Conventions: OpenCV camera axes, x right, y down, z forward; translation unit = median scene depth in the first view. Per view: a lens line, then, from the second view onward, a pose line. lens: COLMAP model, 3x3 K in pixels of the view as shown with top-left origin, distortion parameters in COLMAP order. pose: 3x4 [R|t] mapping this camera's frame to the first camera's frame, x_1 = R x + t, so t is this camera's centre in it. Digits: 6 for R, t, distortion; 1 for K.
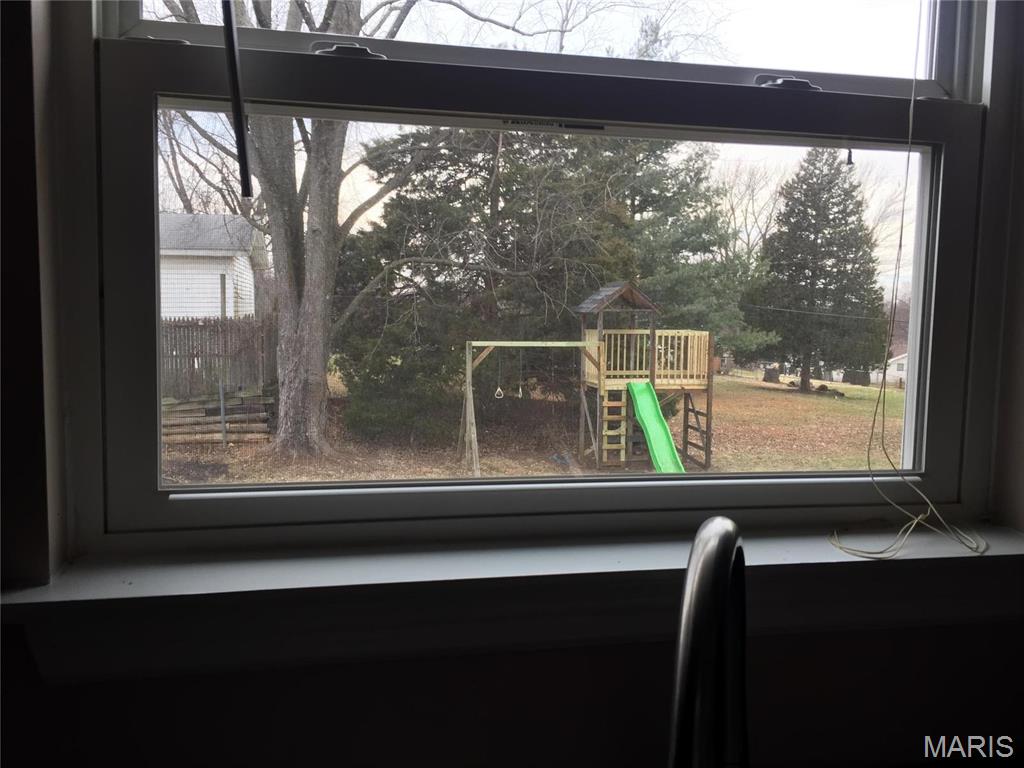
lens RADIAL K [[864.9, 0, 510.9], [0, 864.9, 380.6], [0, 0, 1]] dist [0.041976, 0.002896]
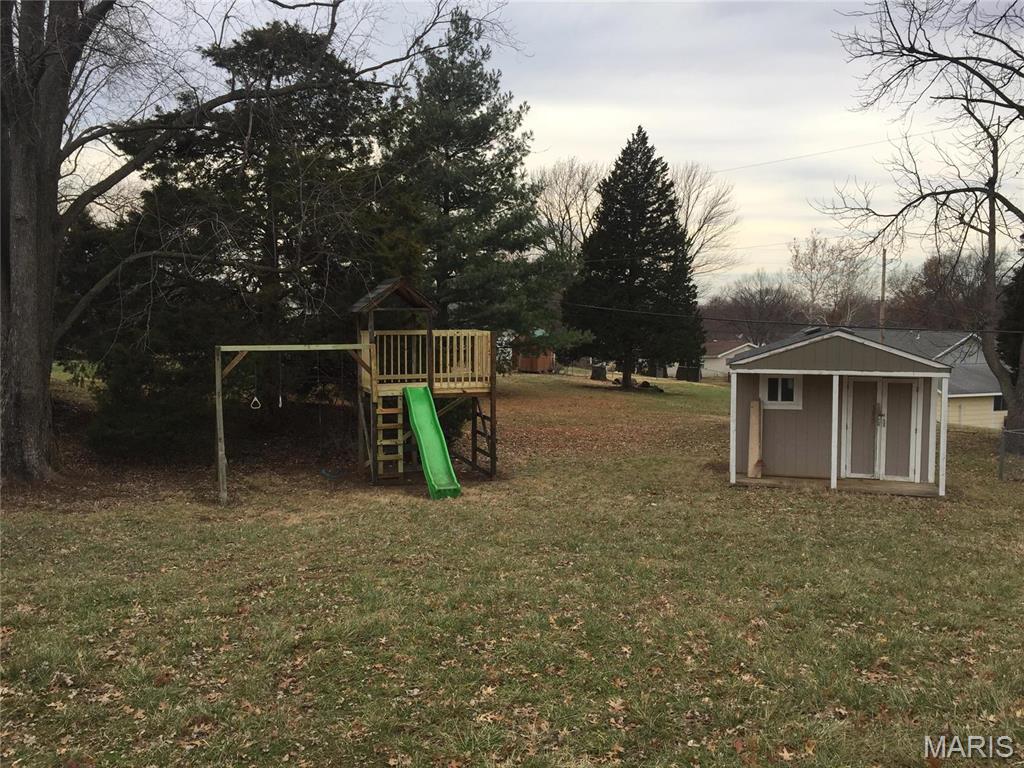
lens RADIAL K [[864.9, 0, 511.1], [0, 864.9, 382.3], [0, 0, 1]] dist [0.041976, 0.002896]
pose [[0.986677, -0.025328, 0.160708, 0.092662], [0.025170, 0.999679, 0.003020, -0.002857], [-0.160733, 0.001065, 0.986997, 0.062847]]
